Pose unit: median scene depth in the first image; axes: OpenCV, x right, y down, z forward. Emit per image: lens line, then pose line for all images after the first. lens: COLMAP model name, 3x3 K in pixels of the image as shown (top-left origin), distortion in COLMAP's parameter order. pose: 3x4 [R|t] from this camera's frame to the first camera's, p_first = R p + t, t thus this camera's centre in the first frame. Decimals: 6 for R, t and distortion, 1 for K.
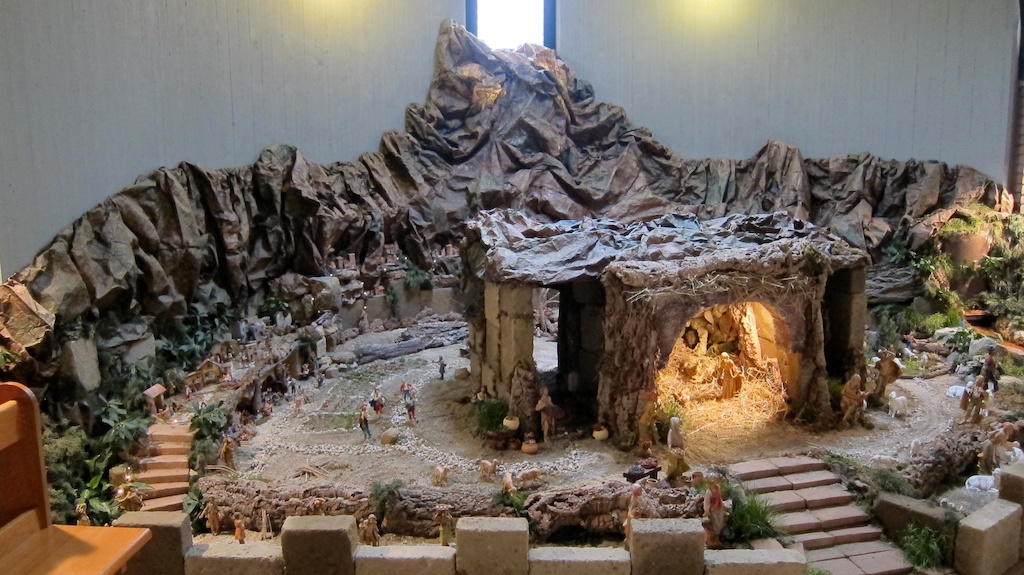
lens RADIAL K [[876.7, 0, 512.0], [0, 876.7, 287.5], [0, 0, 1]] dist [-0.057674, 0.003527]
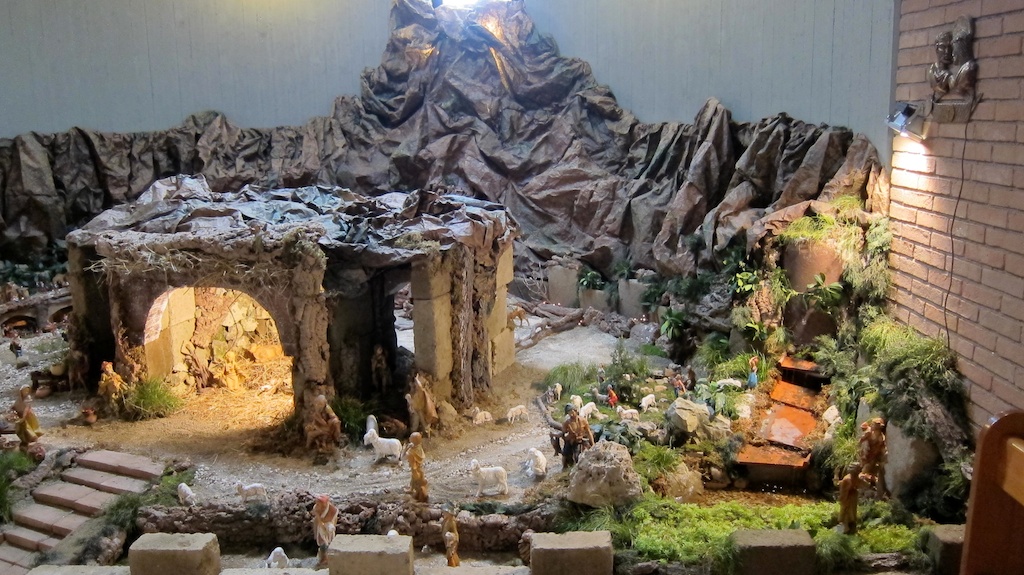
lens RADIAL K [[876.7, 0, 512.0], [0, 876.7, 287.5], [0, 0, 1]] dist [-0.057674, 0.003527]
pose [[0.768382, 0.121164, -0.628418, 0.679781], [-0.092494, 0.992630, 0.078292, -0.051999], [0.633273, -0.002033, 0.773926, 0.320804]]
